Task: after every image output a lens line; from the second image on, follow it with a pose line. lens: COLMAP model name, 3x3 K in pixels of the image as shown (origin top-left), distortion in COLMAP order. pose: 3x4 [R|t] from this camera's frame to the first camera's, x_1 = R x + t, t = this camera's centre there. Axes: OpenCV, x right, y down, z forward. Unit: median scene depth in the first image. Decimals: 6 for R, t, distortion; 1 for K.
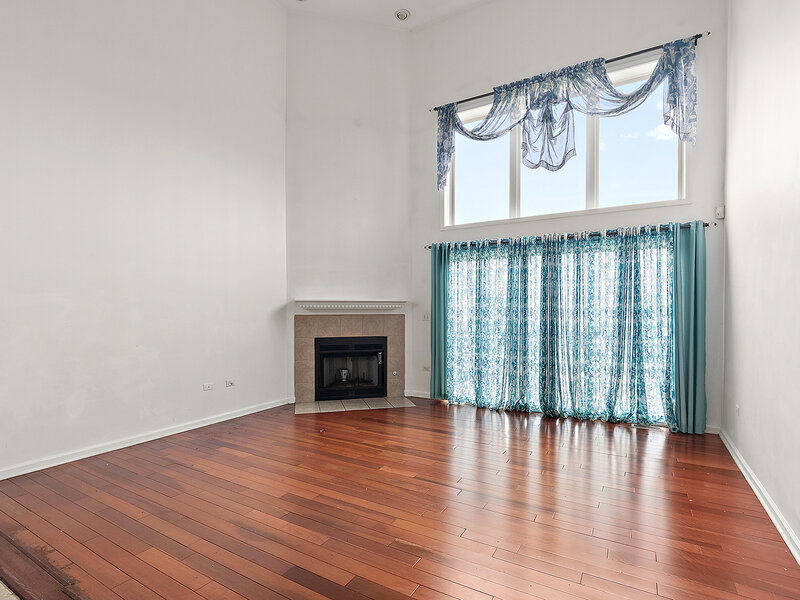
lens RADIAL K [[404.7, 0, 400.9], [0, 404.7, 306.6], [0, 0, 1]] dist [-0.001198, 0.001448]
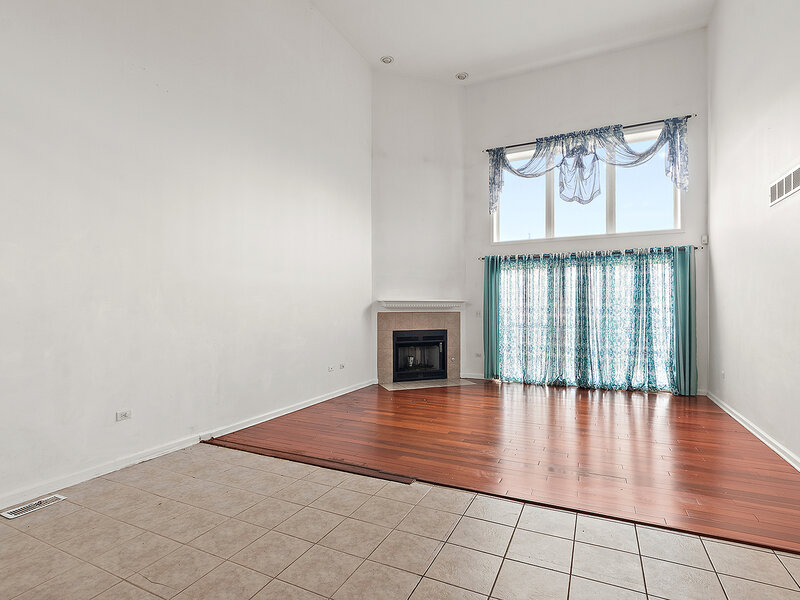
lens RADIAL K [[404.7, 0, 399.1], [0, 404.7, 299.0], [0, 0, 1]] dist [-0.001198, 0.001448]
pose [[0.995487, 0.001231, 0.094891, -0.351840], [0.000325, 0.999866, -0.016377, -0.000092], [-0.094899, 0.016334, 0.995353, -0.264172]]
